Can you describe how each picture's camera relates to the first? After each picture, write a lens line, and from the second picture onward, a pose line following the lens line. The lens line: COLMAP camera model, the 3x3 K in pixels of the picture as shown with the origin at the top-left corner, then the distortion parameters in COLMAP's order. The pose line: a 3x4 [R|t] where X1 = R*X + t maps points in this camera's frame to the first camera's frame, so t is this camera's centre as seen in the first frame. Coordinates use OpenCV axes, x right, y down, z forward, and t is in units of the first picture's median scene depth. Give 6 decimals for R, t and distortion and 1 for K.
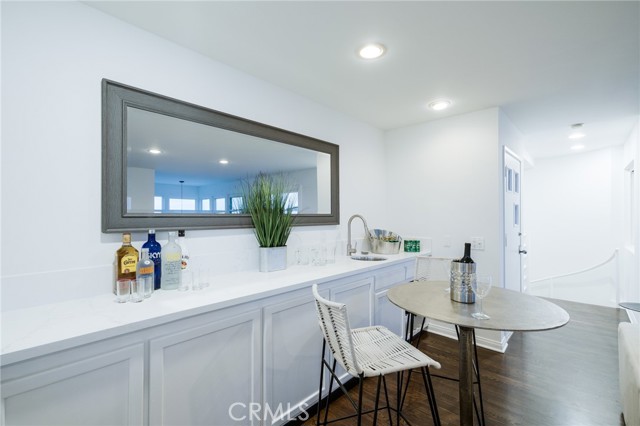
lens RADIAL K [[291.7, 0, 317.6], [0, 291.7, 211.3], [0, 0, 1]] dist [0.012272, -0.000144]
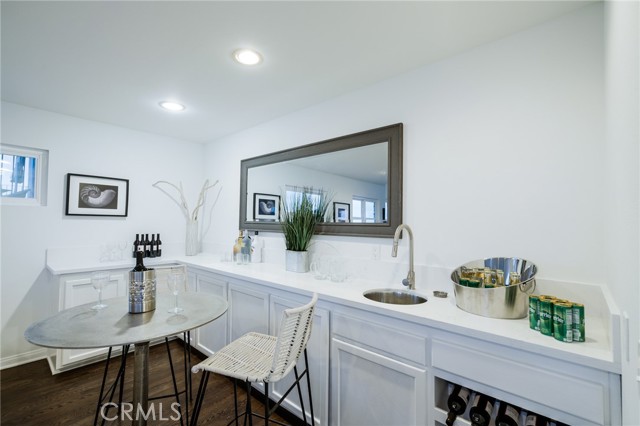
lens RADIAL K [[291.7, 0, 318.7], [0, 291.7, 212.9], [0, 0, 1]] dist [0.012272, -0.000144]
pose [[0.021464, -0.030815, -0.999295, 0.906978], [0.000043, 0.999525, -0.030821, 0.006545], [0.999770, 0.000618, 0.021455, 0.957169]]
